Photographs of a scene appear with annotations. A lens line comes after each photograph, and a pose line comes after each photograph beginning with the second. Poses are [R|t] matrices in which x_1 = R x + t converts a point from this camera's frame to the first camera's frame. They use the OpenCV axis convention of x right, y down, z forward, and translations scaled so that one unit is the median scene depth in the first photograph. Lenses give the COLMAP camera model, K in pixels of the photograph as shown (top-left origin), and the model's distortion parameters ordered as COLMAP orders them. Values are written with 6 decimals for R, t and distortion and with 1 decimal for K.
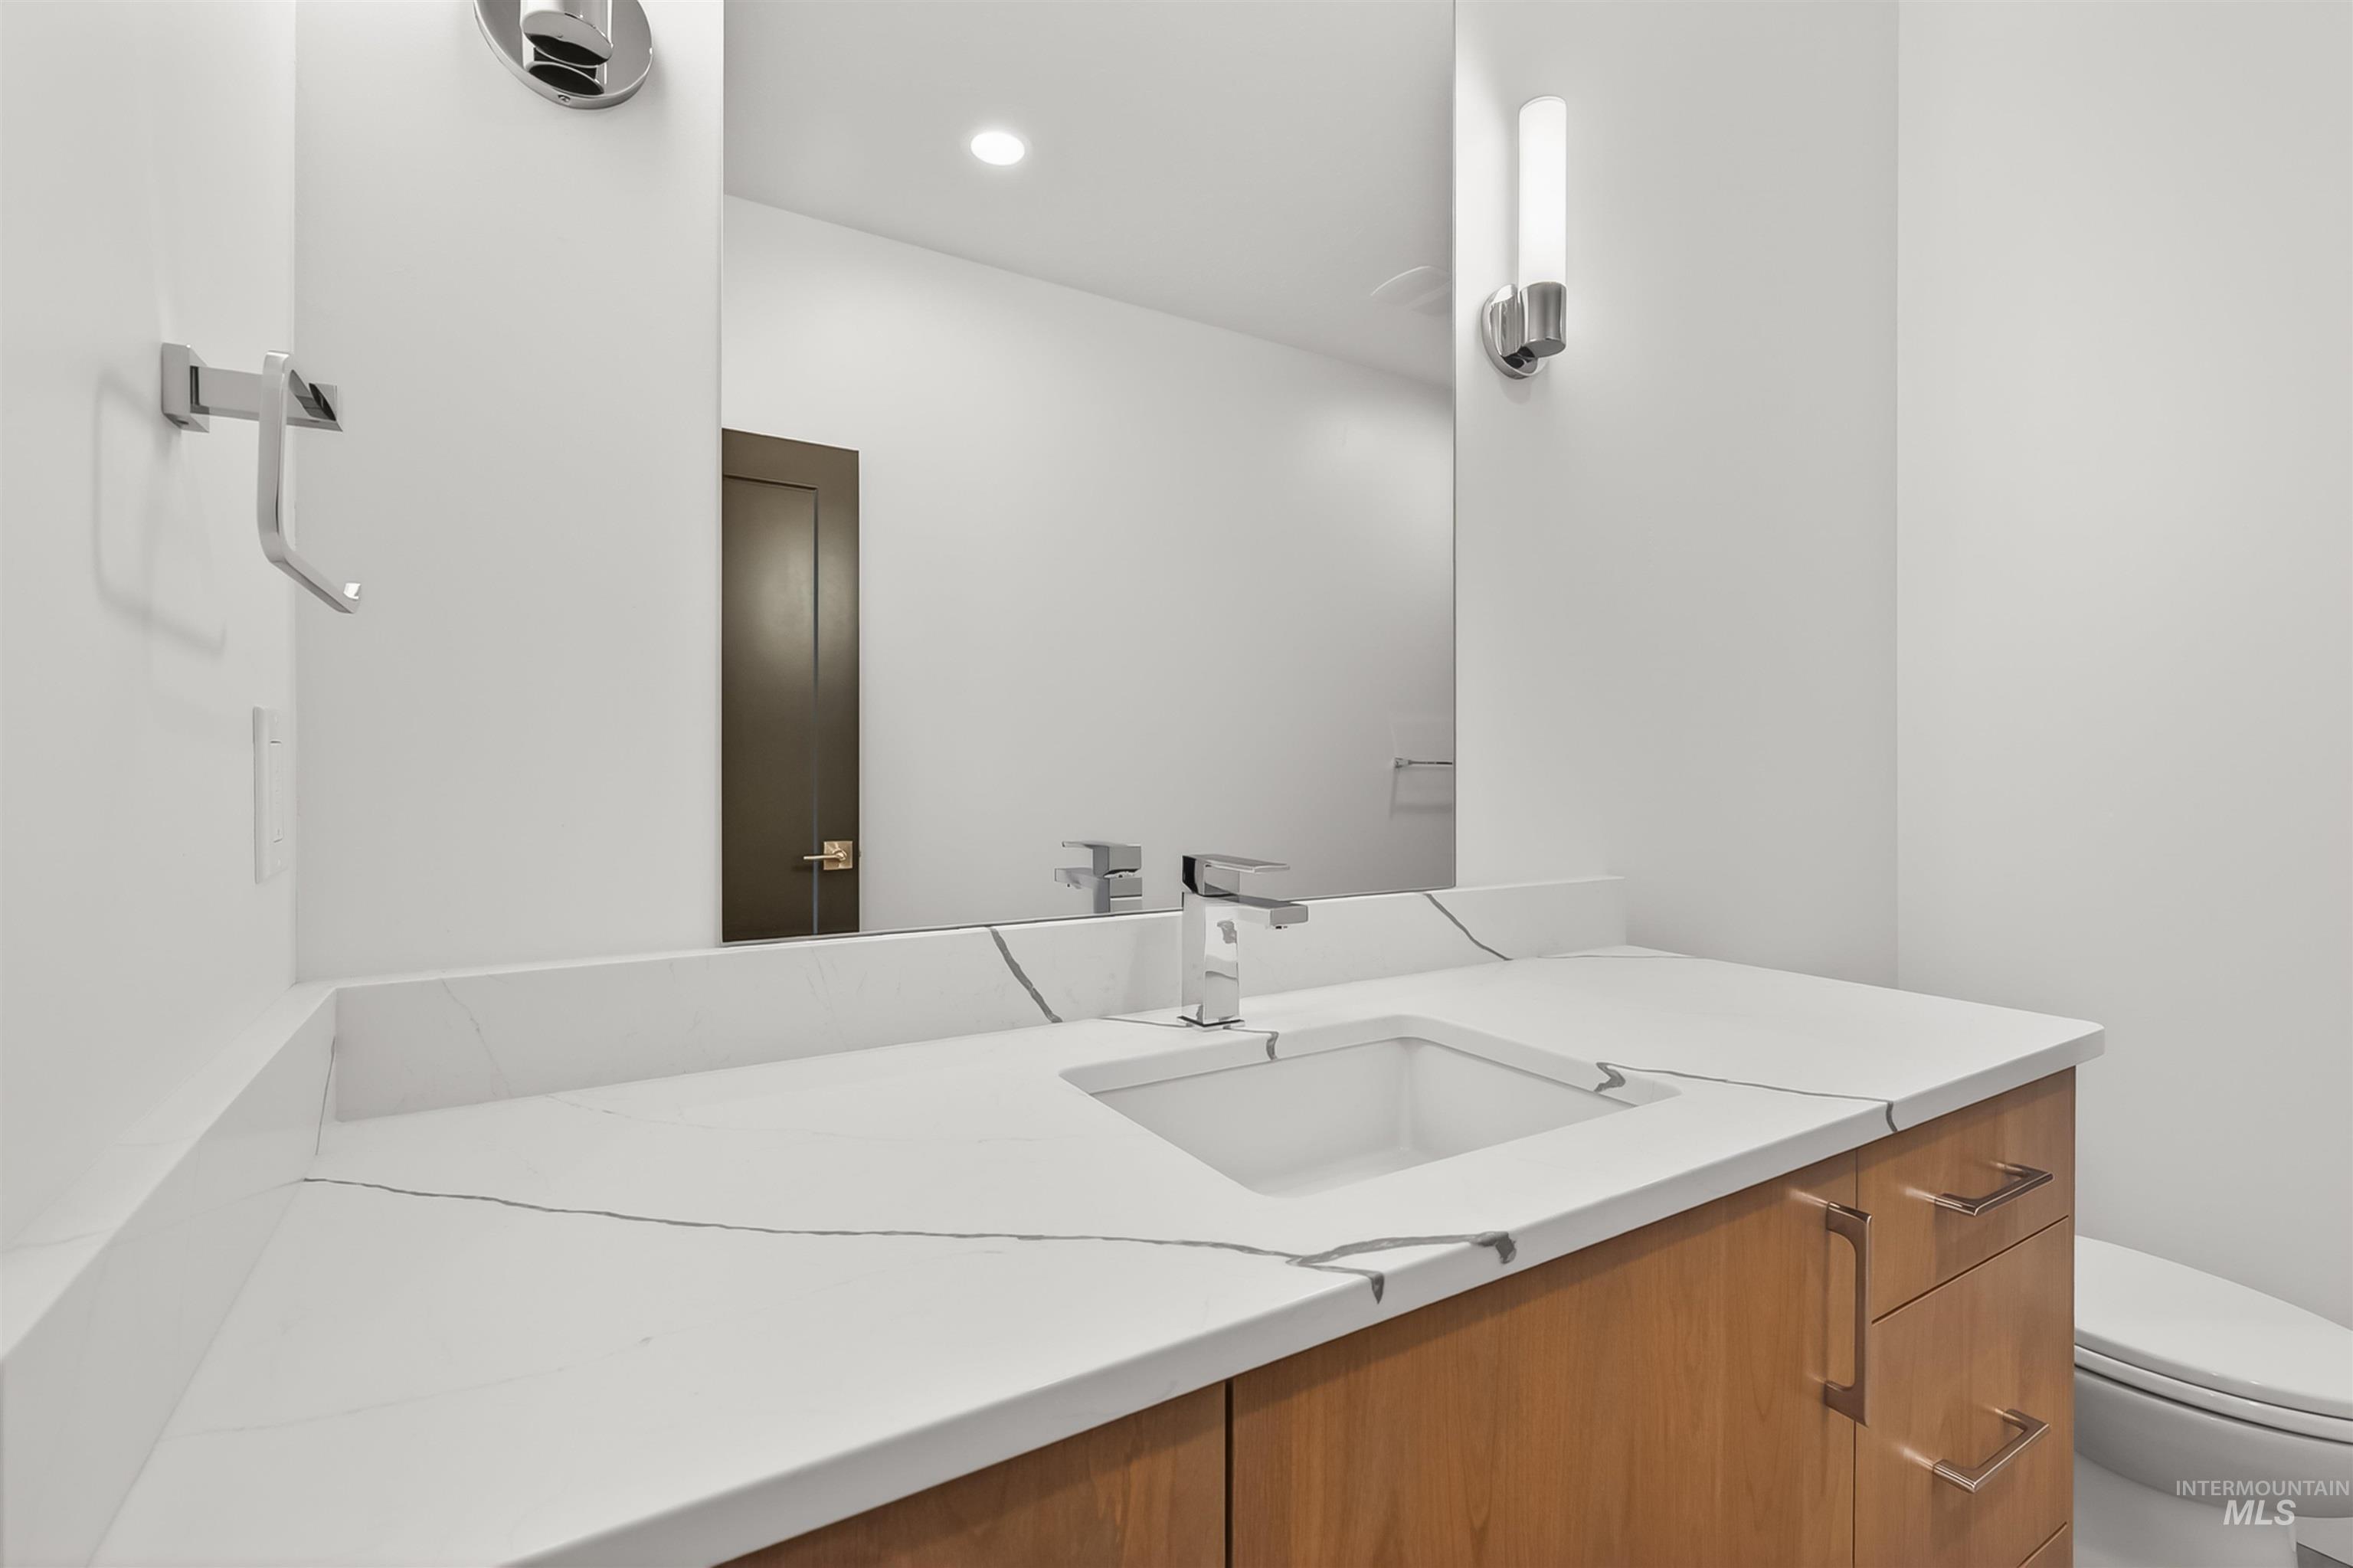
lens RADIAL K [[1044.1, 0, 1176.5], [0, 1044.1, 784.0], [0, 0, 1]] dist [-0.002691, -0.000592]
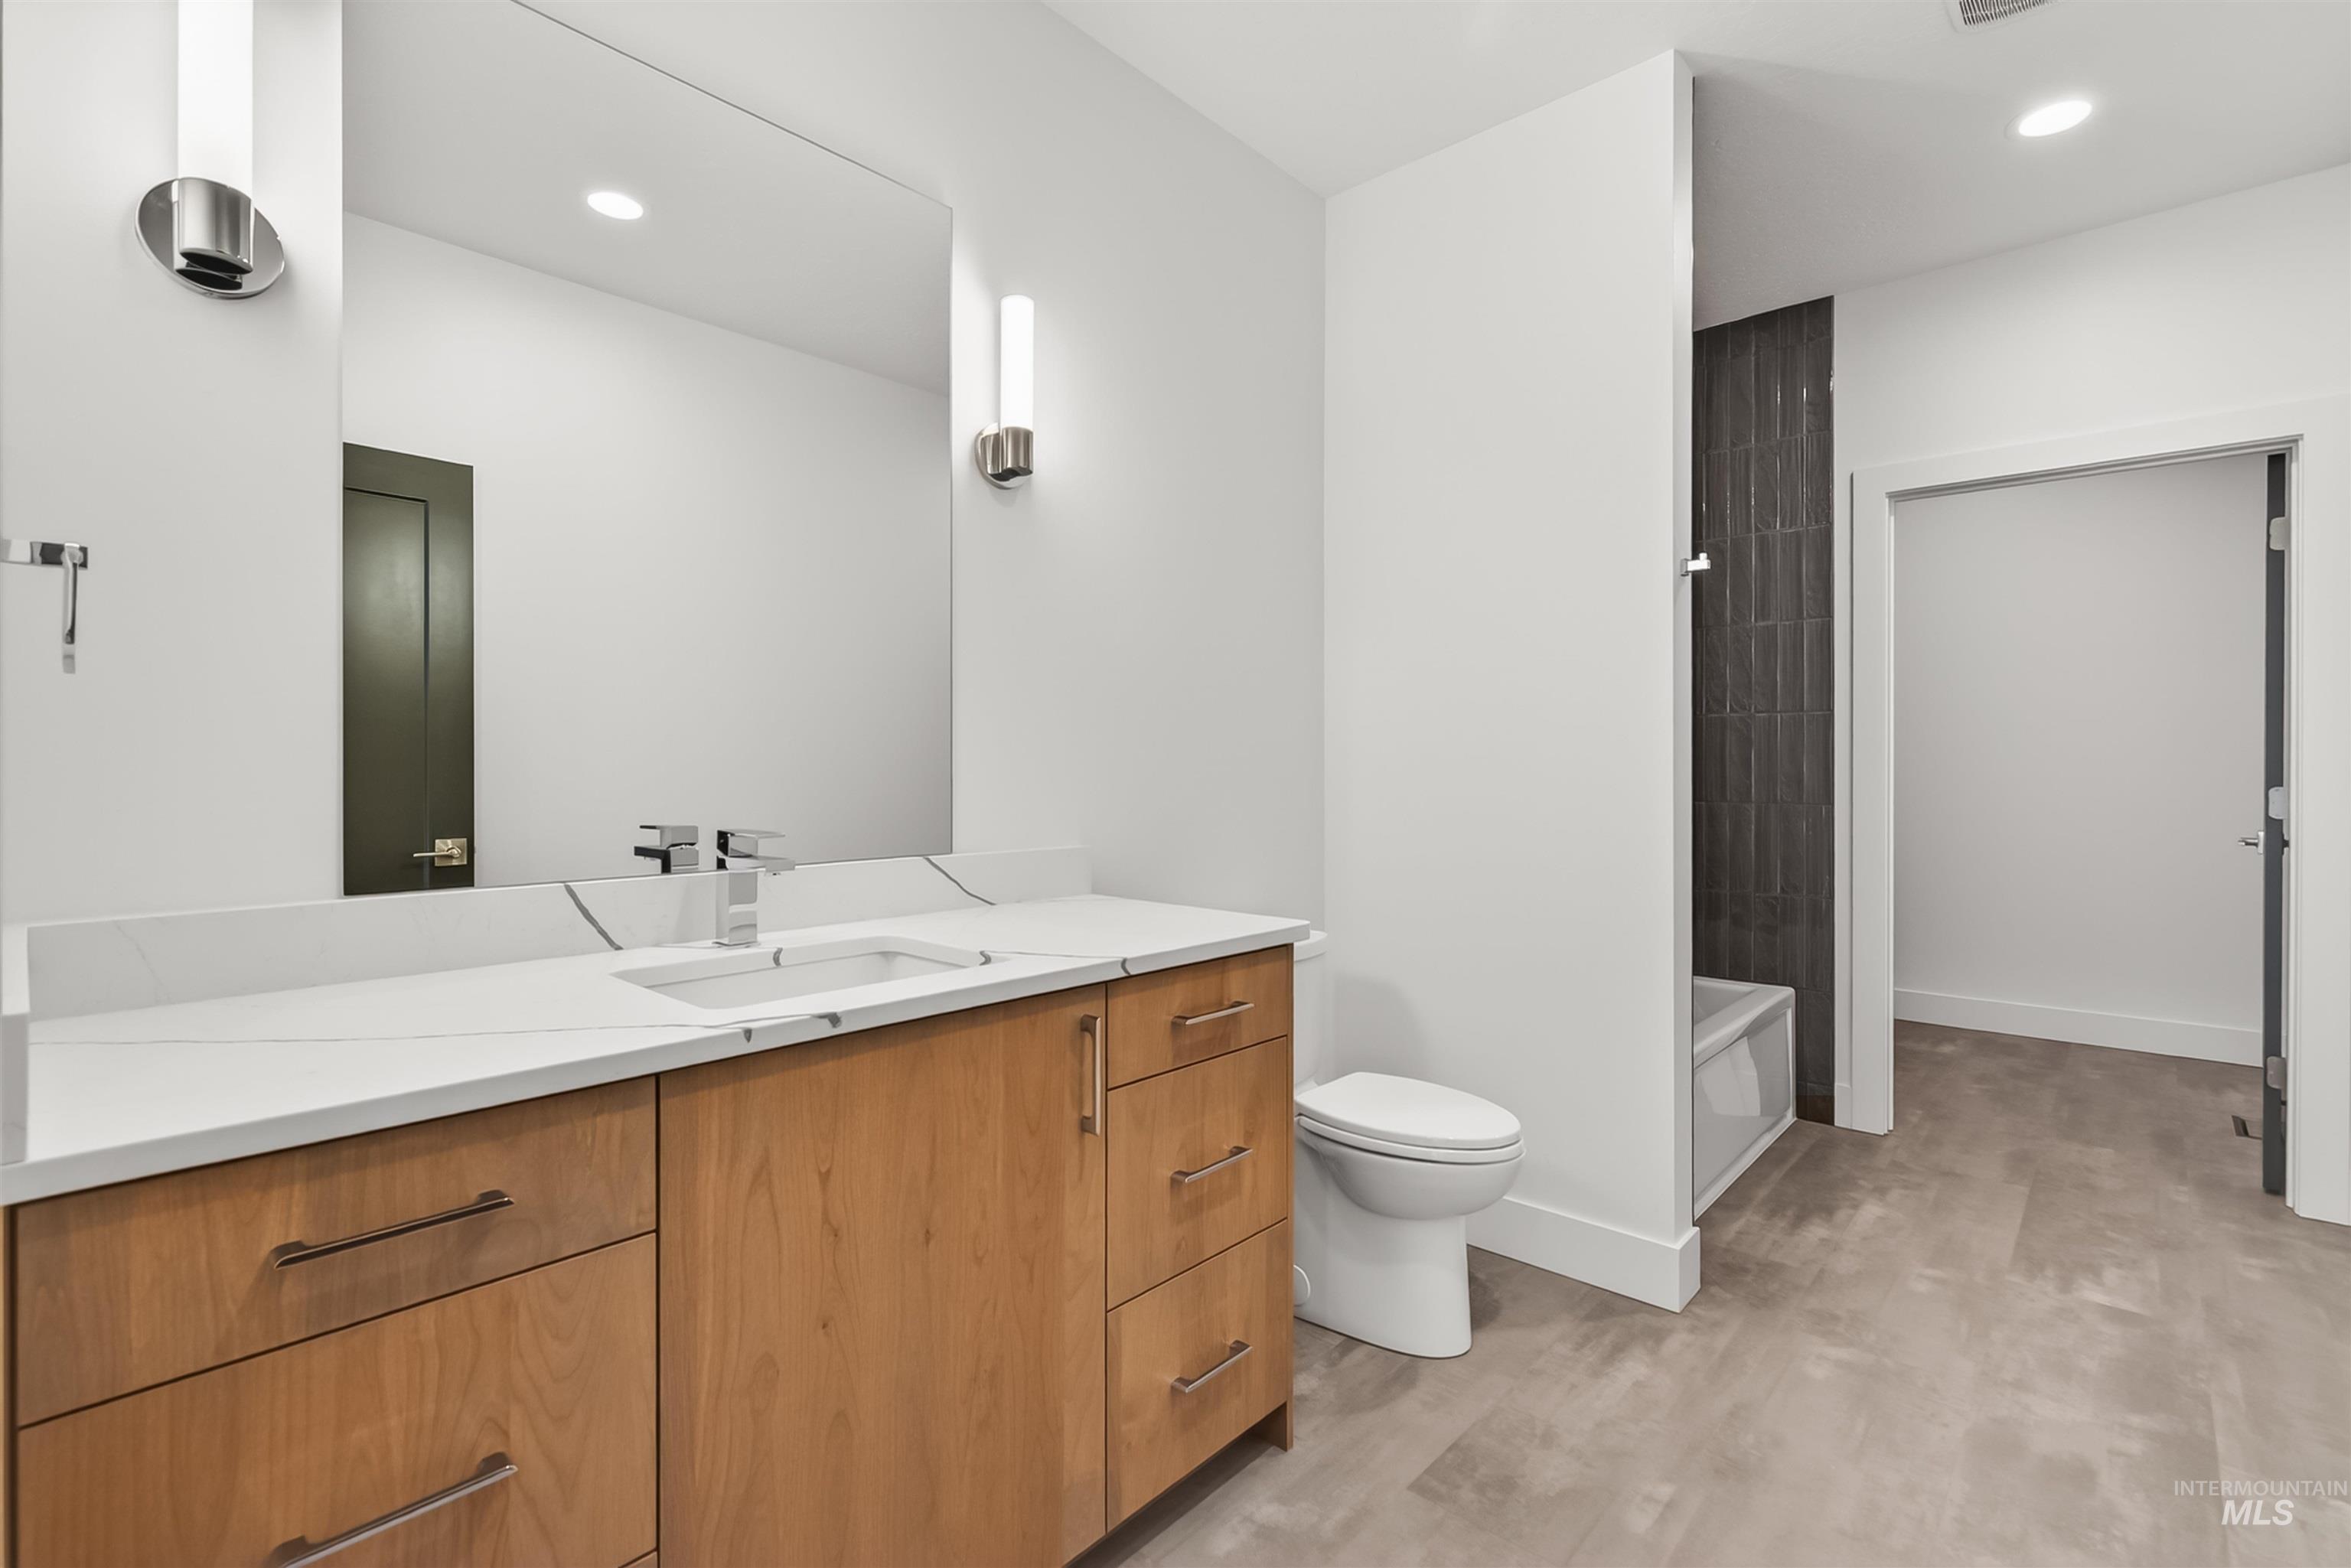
lens RADIAL K [[1055.6, 0, 1182.2], [0, 1055.6, 770.2], [0, 0, 1]] dist [-0.000832, 0.000422]
pose [[0.959434, -0.003976, 0.281904, 0.212358], [0.006623, 0.999942, -0.008435, 0.001917], [-0.281854, 0.009960, 0.959405, -0.581585]]
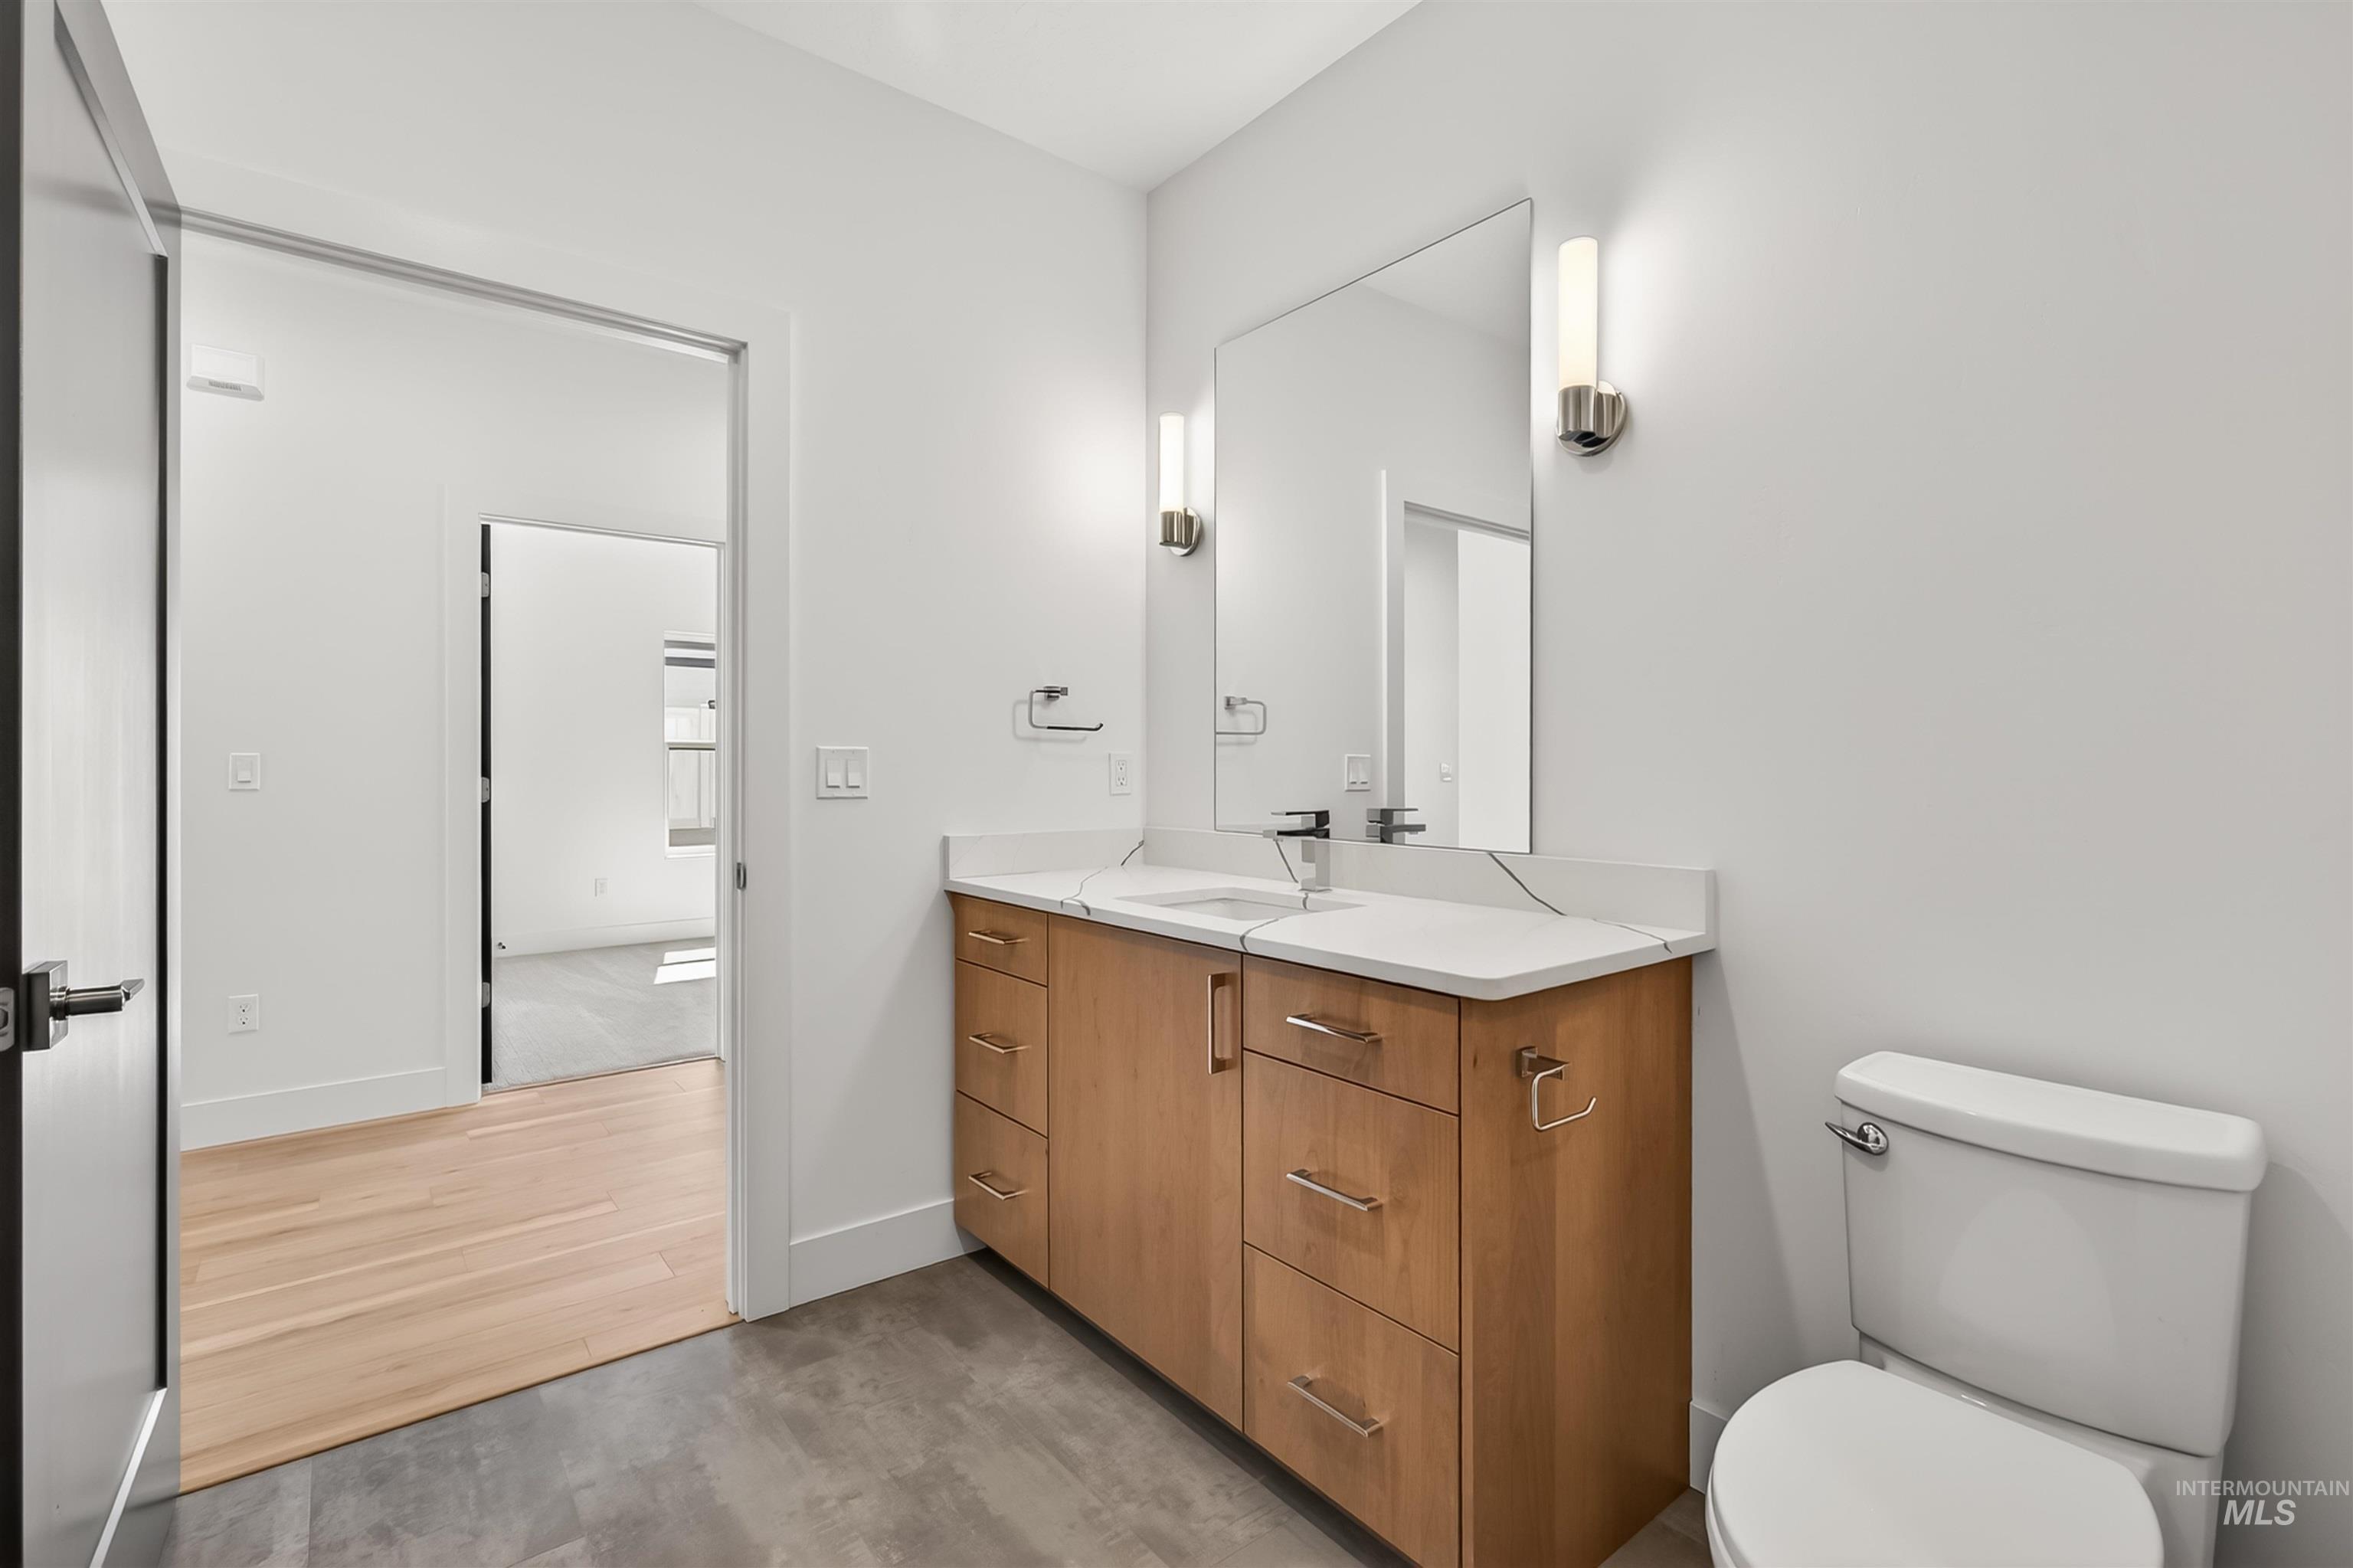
lens RADIAL K [[1056.6, 0, 1183.2], [0, 1056.6, 770.2], [0, 0, 1]] dist [-0.000832, 0.000422]
pose [[0.124727, -0.002431, -0.992188, 2.066582], [-0.012429, 0.999915, -0.004012, -0.000916], [0.992113, 0.012833, 0.124687, 0.481259]]
